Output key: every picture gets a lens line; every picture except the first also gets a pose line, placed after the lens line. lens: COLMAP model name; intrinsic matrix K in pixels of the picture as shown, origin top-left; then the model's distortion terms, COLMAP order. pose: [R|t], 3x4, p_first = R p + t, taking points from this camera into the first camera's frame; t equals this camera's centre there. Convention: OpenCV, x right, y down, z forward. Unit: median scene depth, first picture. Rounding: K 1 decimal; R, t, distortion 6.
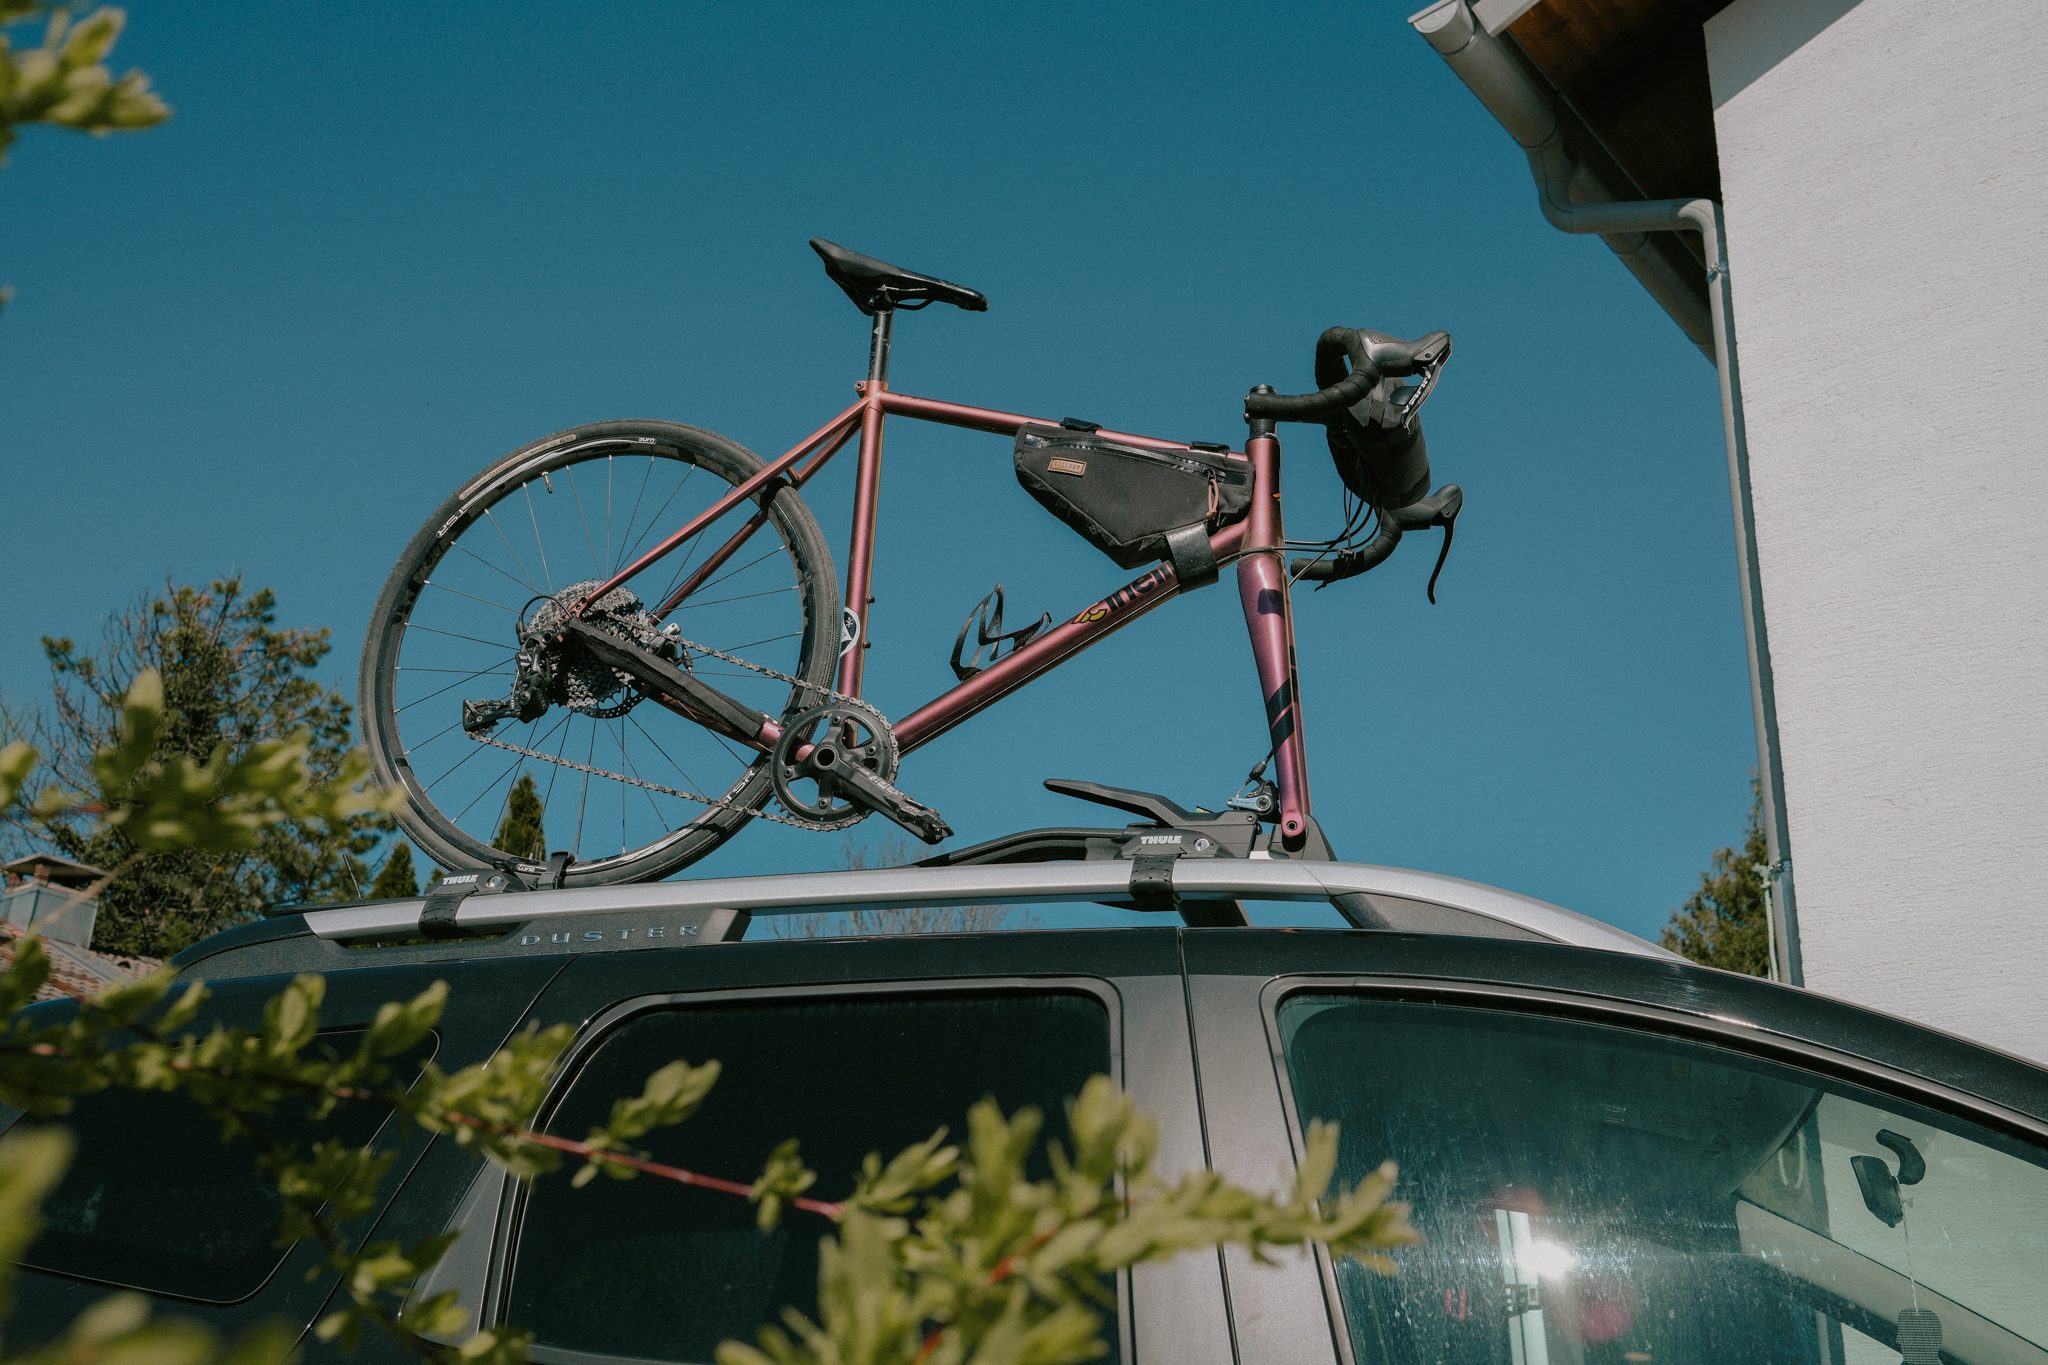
lens RADIAL K [[2099.4, 0, 1033.0], [0, 2099.4, 677.7], [0, 0, 1]] dist [-0.015311, 0.000000]
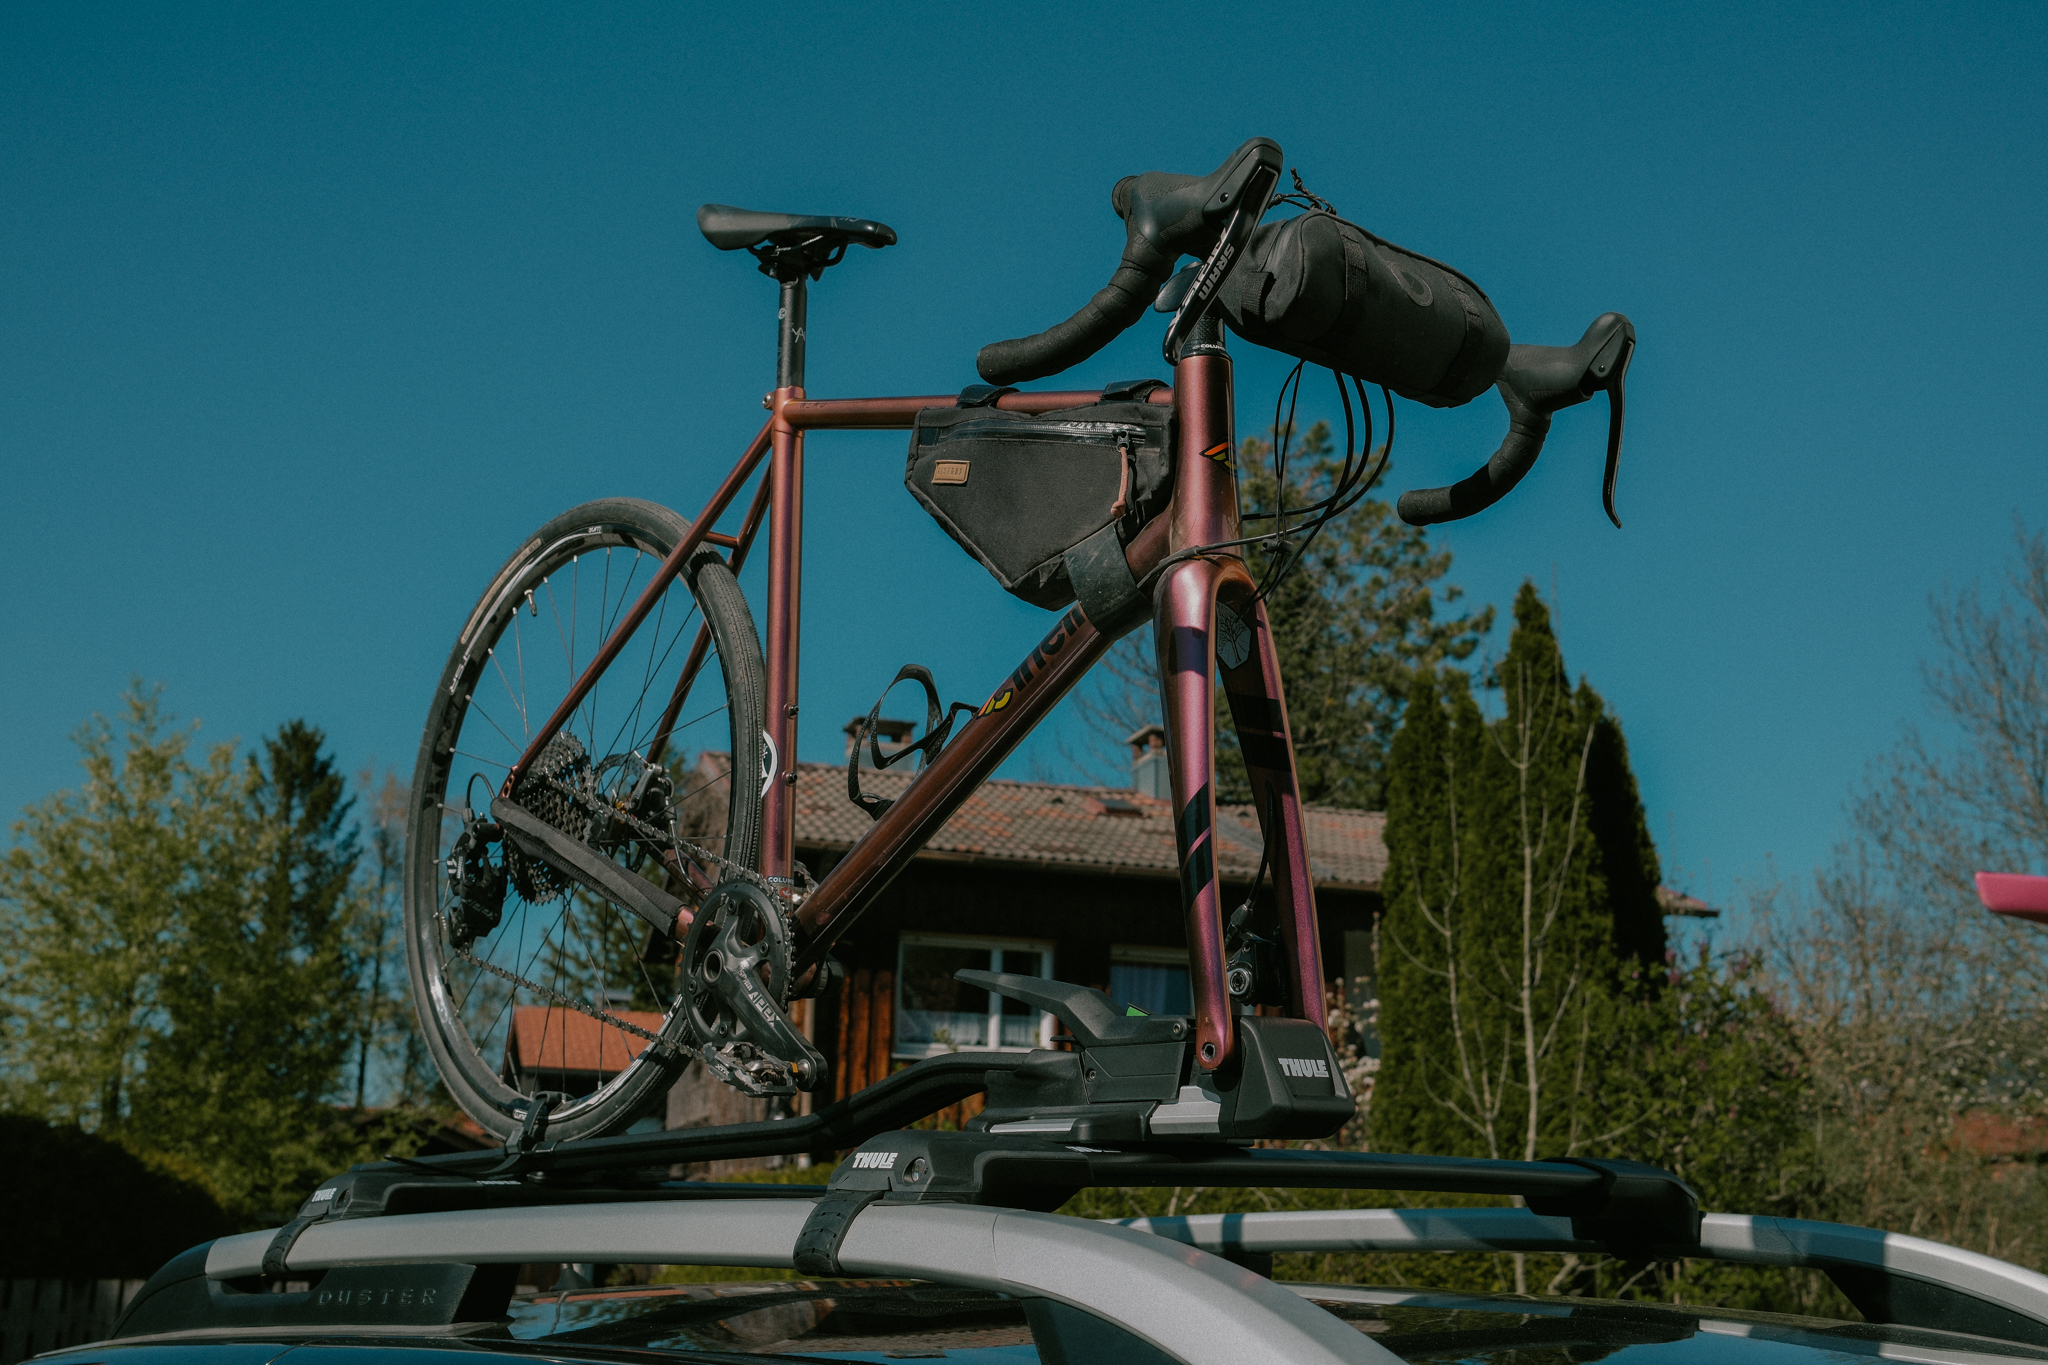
lens RADIAL K [[2099.4, 0, 1020.2], [0, 2099.4, 687.7], [0, 0, 1]] dist [-0.015311, 0.000000]
pose [[0.826778, -0.172870, -0.535307, 0.353310], [0.237573, 0.969883, 0.053721, -0.062017], [0.509898, -0.171590, 0.842948, 0.424956]]
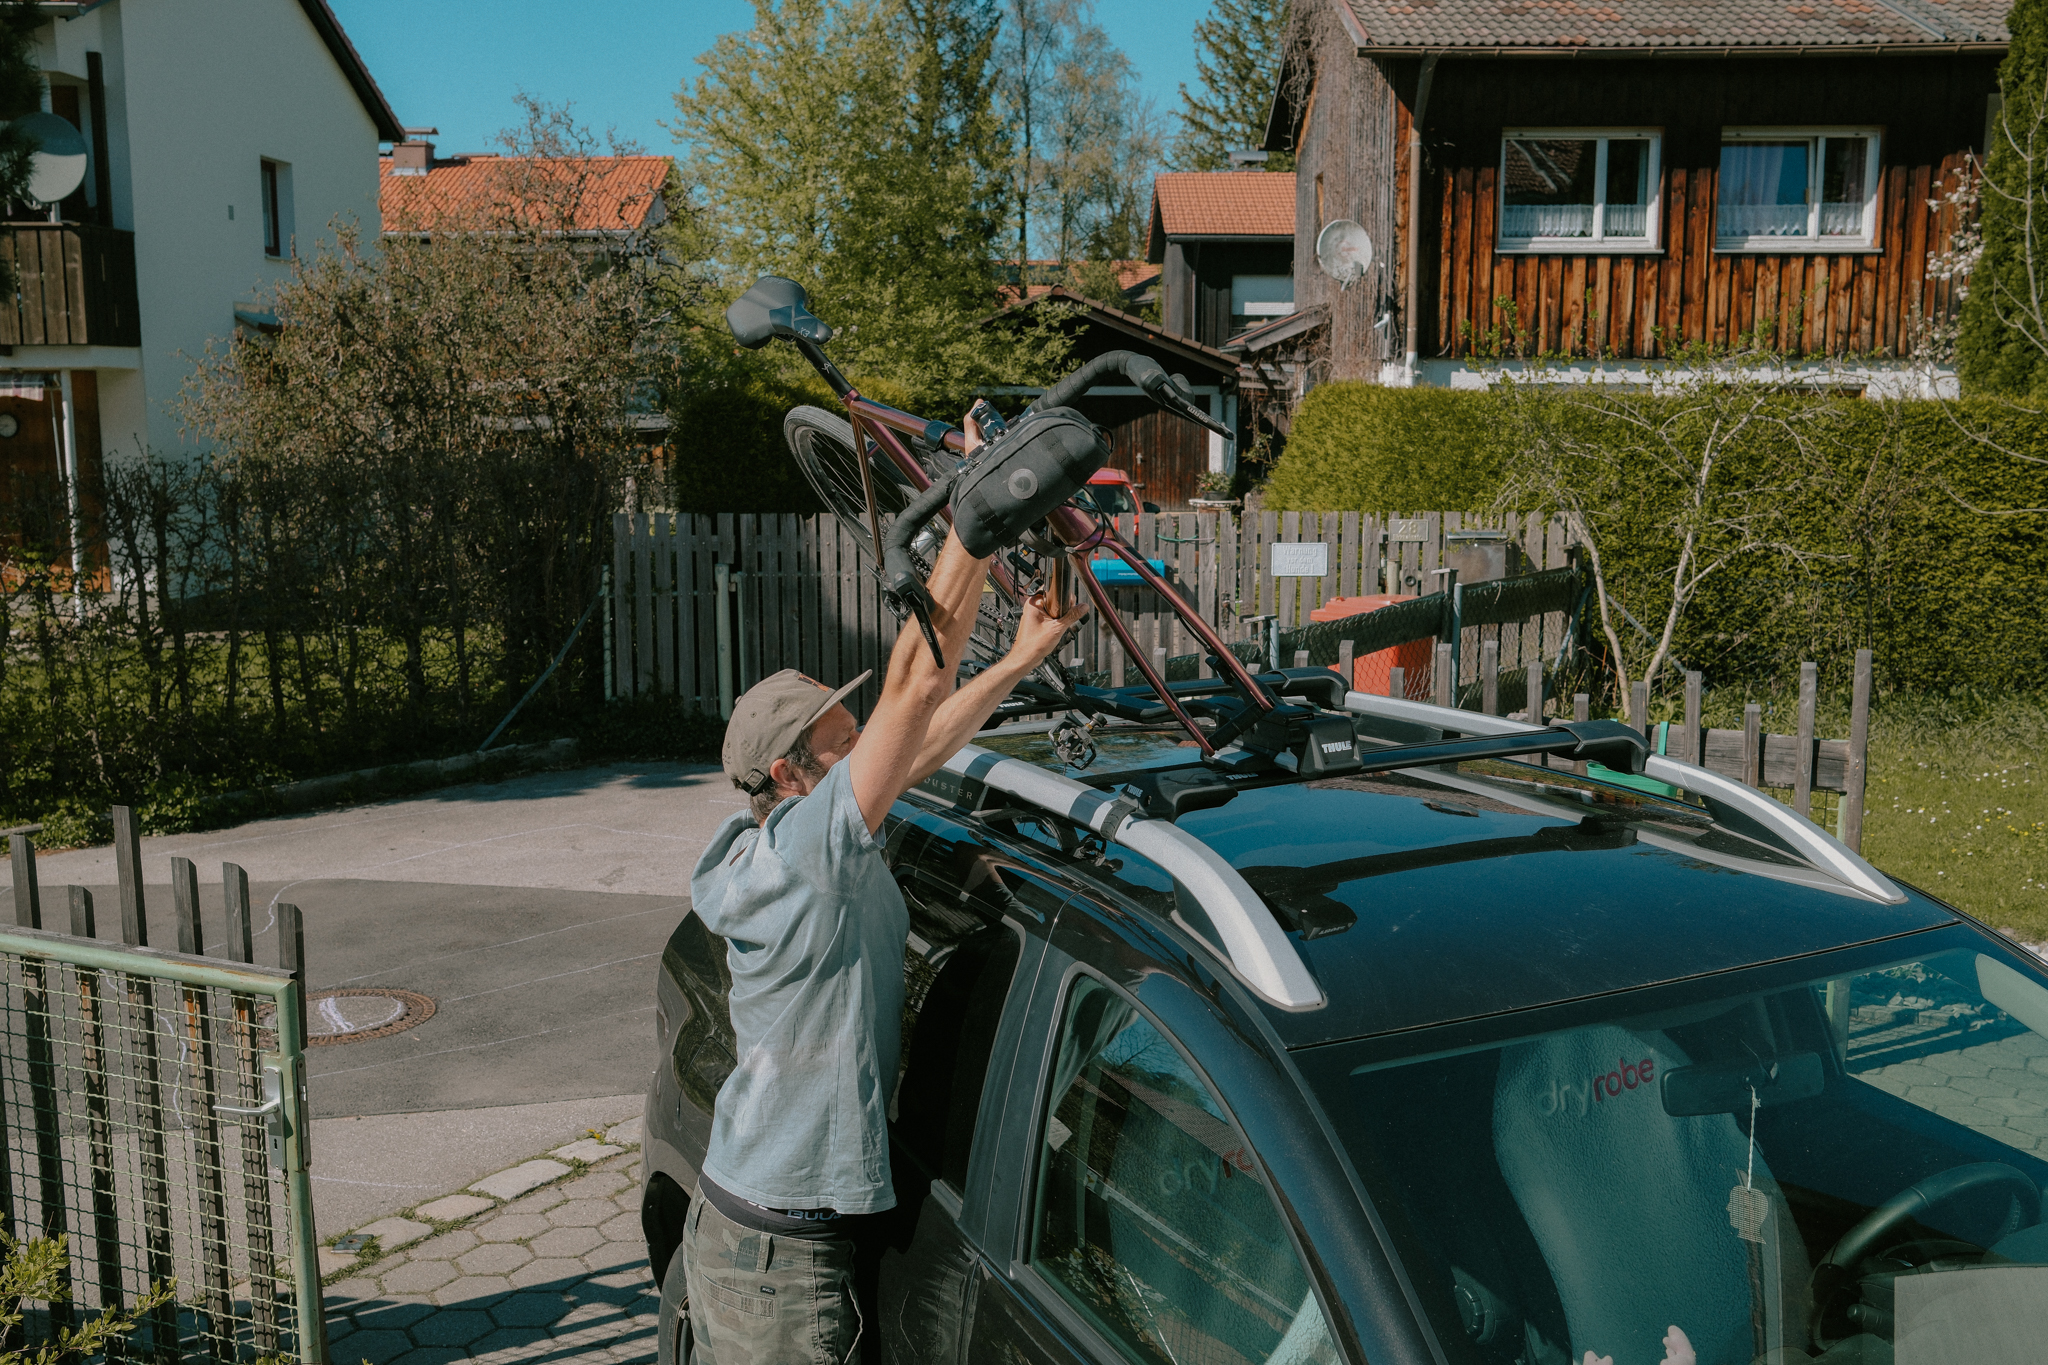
lens RADIAL K [[2099.4, 0, 1029.0], [0, 2099.4, 684.5], [0, 0, 1]] dist [-0.015311, 0.000000]
pose [[0.622442, 0.074403, -0.779121, 0.395869], [0.332698, 0.875902, 0.349438, -0.089213], [0.708433, -0.476717, 0.520445, 0.407509]]
